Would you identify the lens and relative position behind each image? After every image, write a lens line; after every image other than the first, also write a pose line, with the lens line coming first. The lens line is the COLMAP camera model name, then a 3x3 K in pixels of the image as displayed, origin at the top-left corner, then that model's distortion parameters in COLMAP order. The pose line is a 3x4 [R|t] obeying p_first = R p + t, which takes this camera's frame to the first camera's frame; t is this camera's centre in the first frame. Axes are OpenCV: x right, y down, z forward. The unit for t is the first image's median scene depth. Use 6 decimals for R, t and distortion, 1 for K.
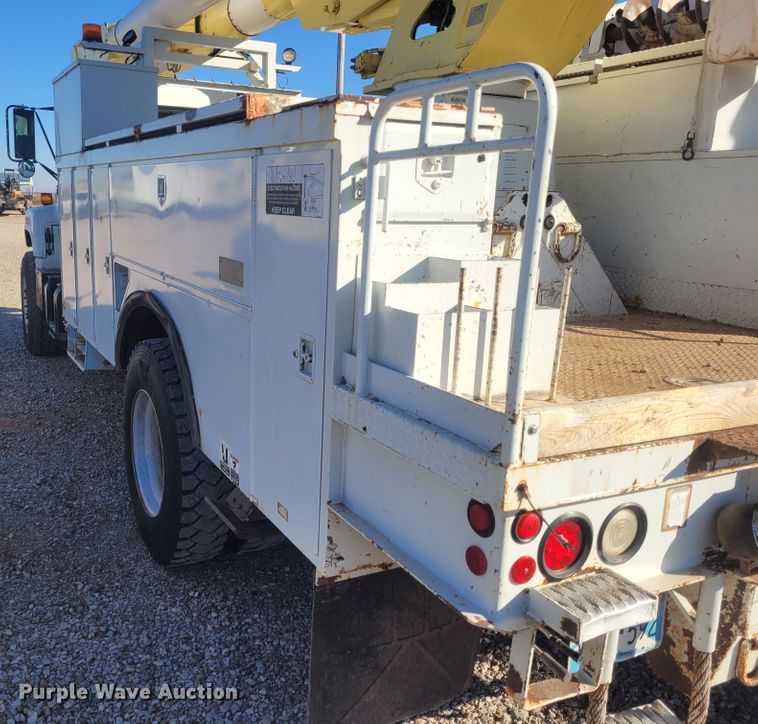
lens RADIAL K [[728.0, 0, 267.9], [0, 728.0, 346.2], [0, 0, 1]] dist [0.053303, -0.047196]
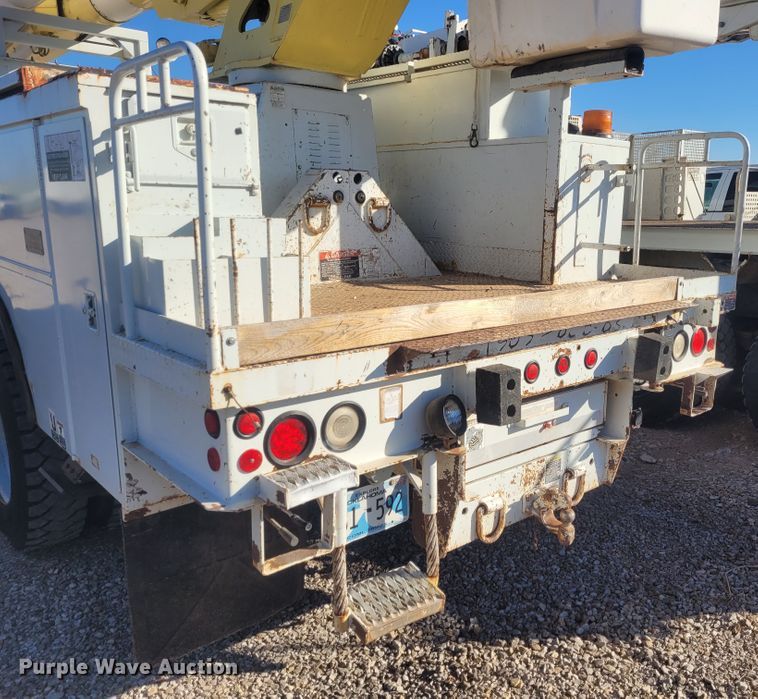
lens RADIAL K [[705.2, 0, 455.6], [0, 705.2, 346.3], [0, 0, 1]] dist [0.047323, -0.040281]
pose [[0.948371, -0.074138, 0.308377, 0.251498], [0.071935, 0.997237, 0.018523, 0.091024], [-0.308899, 0.004617, 0.951084, -0.184001]]
